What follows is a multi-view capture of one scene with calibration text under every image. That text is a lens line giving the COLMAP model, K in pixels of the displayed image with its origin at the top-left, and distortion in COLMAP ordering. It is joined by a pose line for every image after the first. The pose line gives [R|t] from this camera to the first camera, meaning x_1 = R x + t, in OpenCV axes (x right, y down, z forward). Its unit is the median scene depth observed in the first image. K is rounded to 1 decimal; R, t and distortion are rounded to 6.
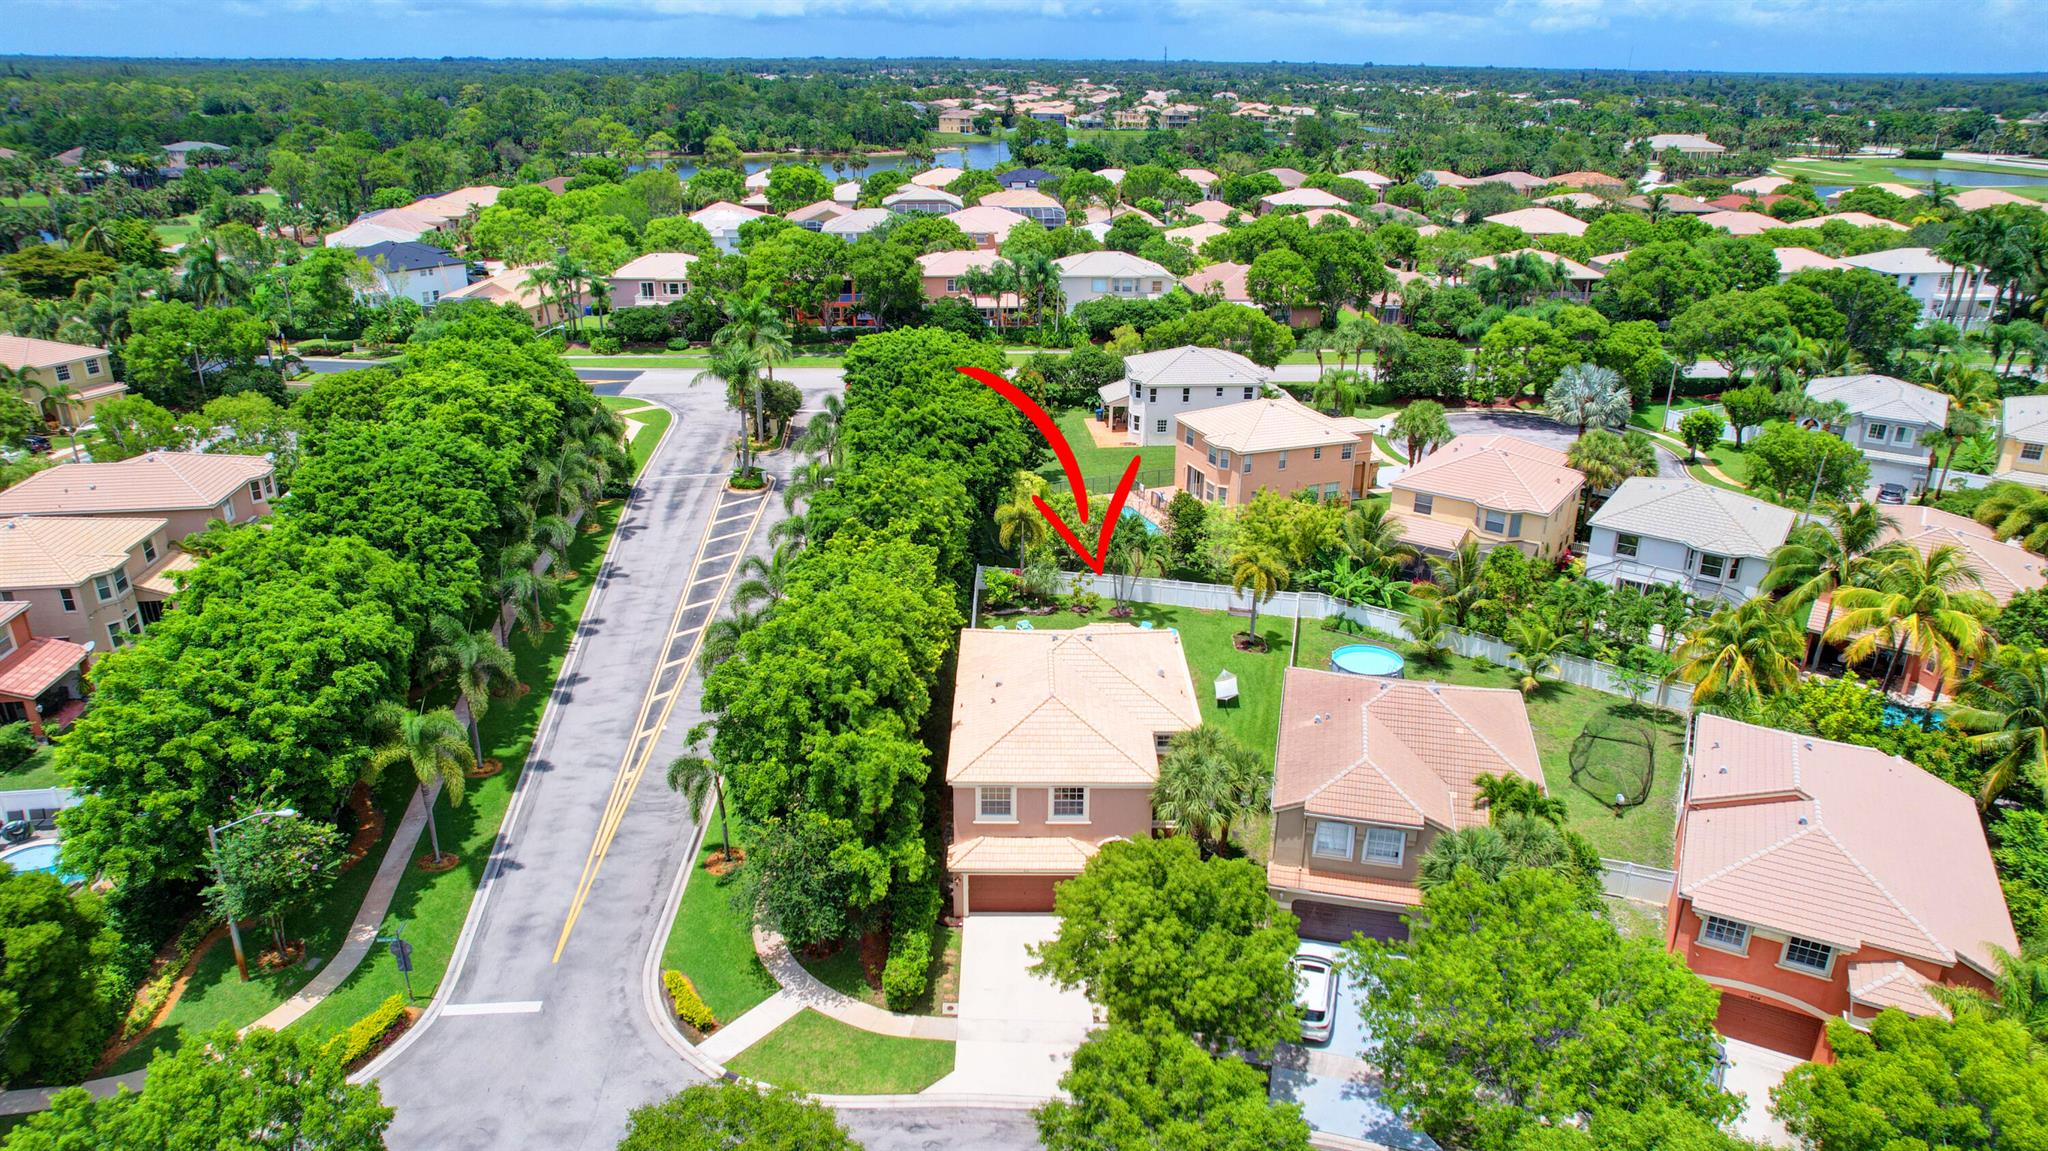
lens RADIAL K [[1315.5, 0, 1024.0], [0, 1315.5, 575.5], [0, 0, 1]] dist [-0.070819, 0.068435]
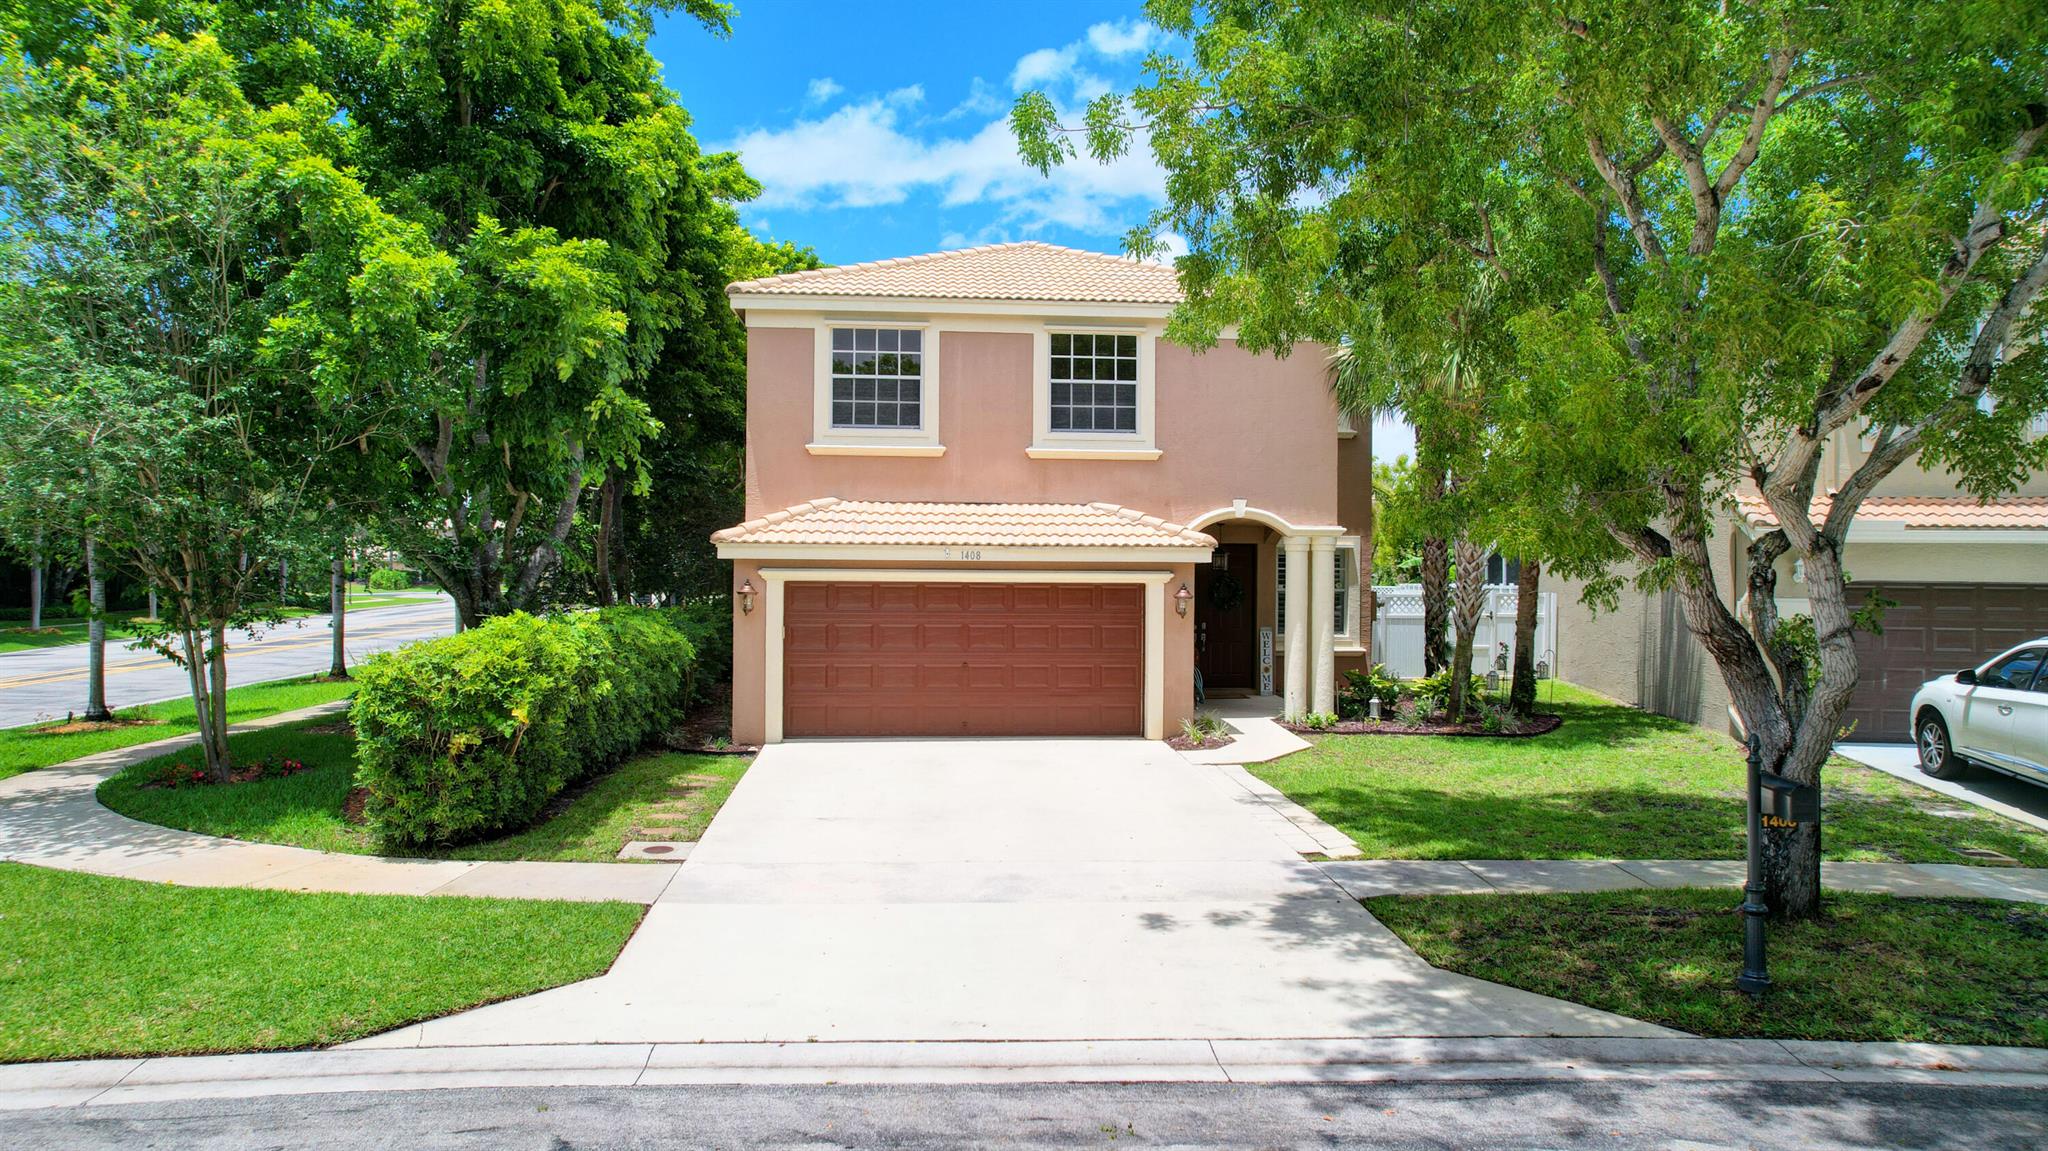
lens RADIAL K [[1315.5, 0, 1024.0], [0, 1315.5, 575.5], [0, 0, 1]] dist [-0.070819, 0.068435]
pose [[0.996783, 0.001361, 0.080133, -0.010158], [0.028313, 0.929405, -0.367974, 0.324558], [-0.074977, 0.369059, 0.926377, 0.671701]]
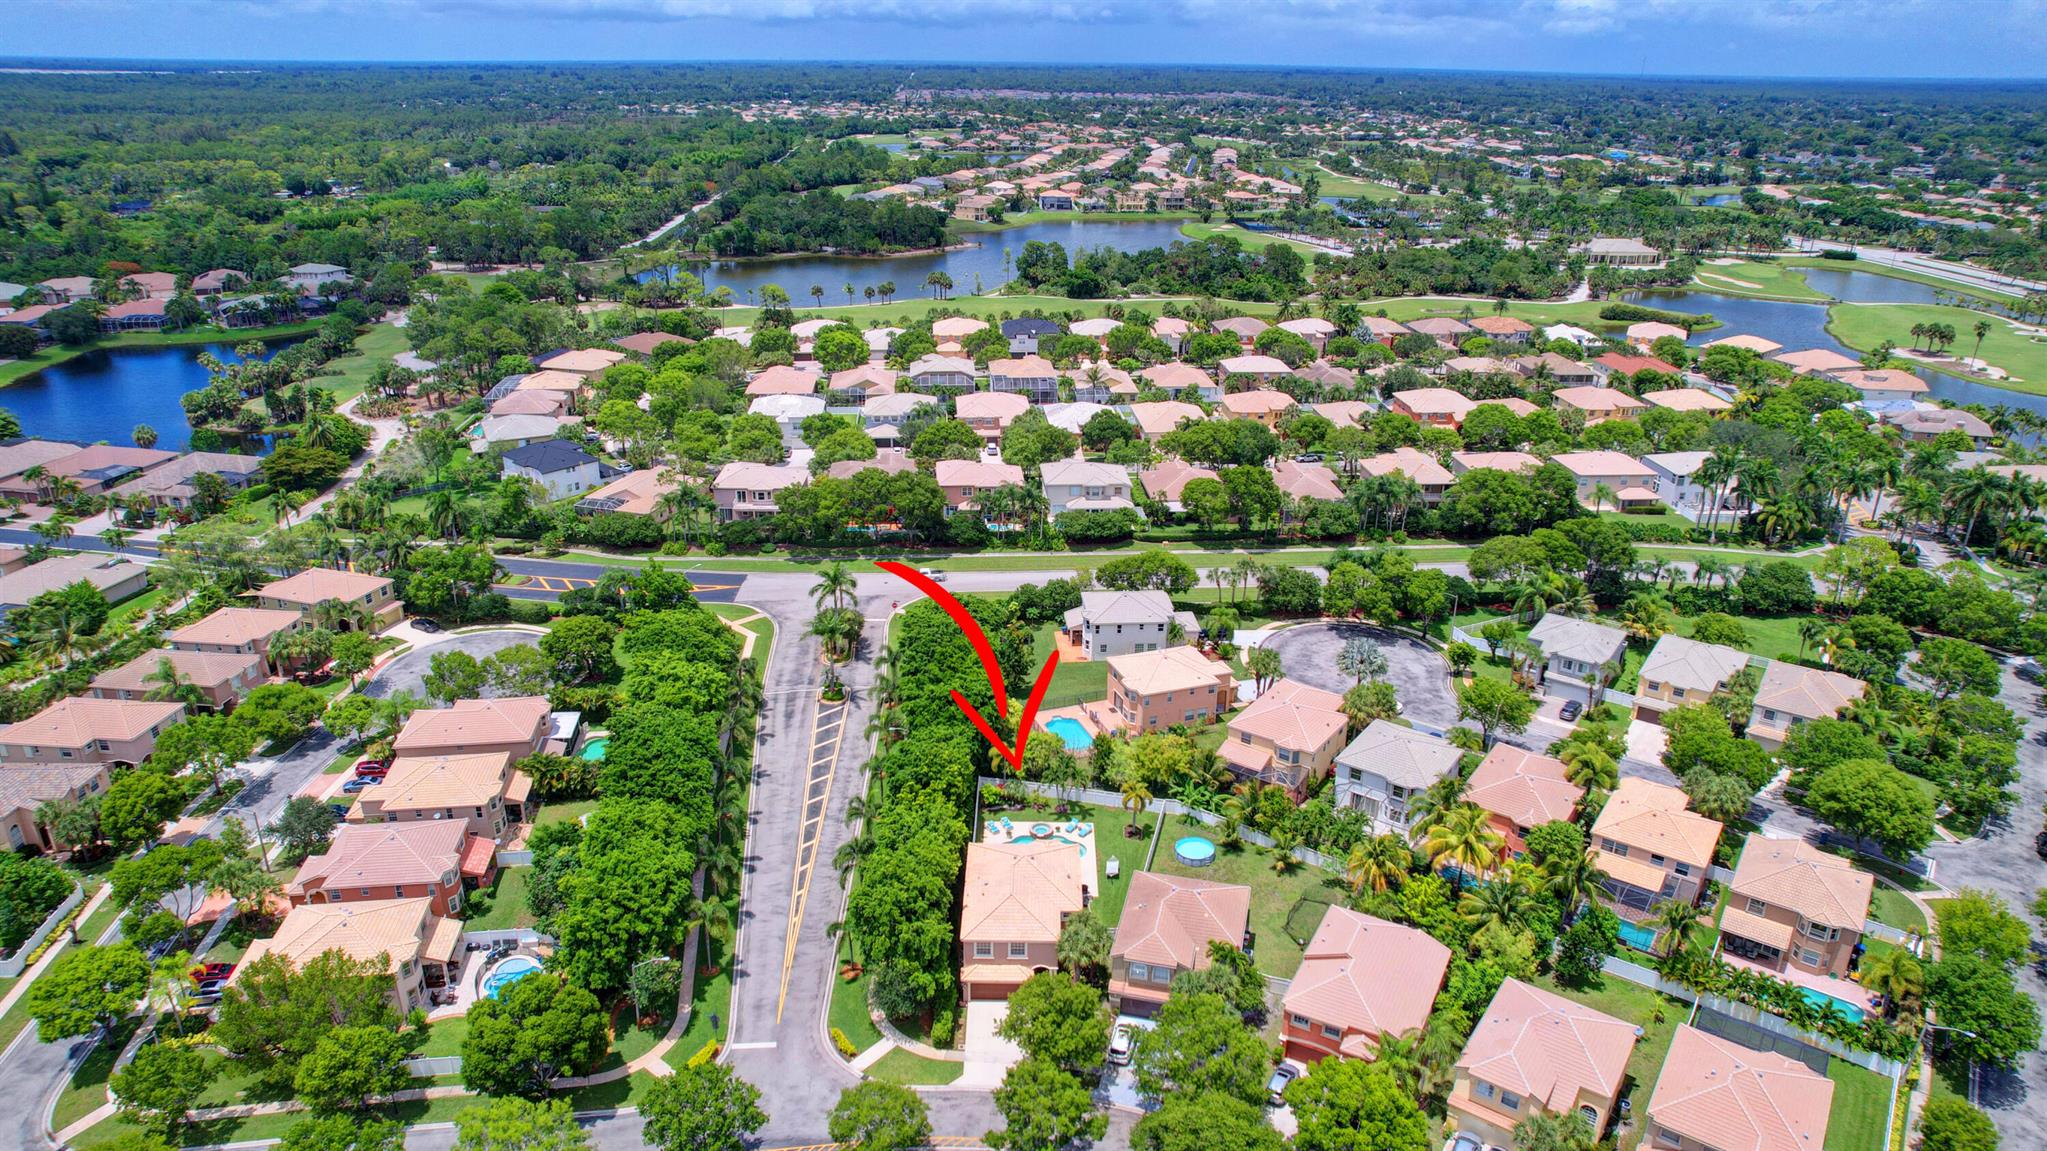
lens RADIAL K [[1320.7, 0, 1023.5], [0, 1320.7, 575.5], [0, 0, 1]] dist [-0.042771, -0.000292]
pose [[0.999921, 0.005269, -0.011445, 0.061234], [-0.005229, 0.999980, 0.003542, -0.418003], [0.011464, -0.003482, 0.999928, -1.073548]]
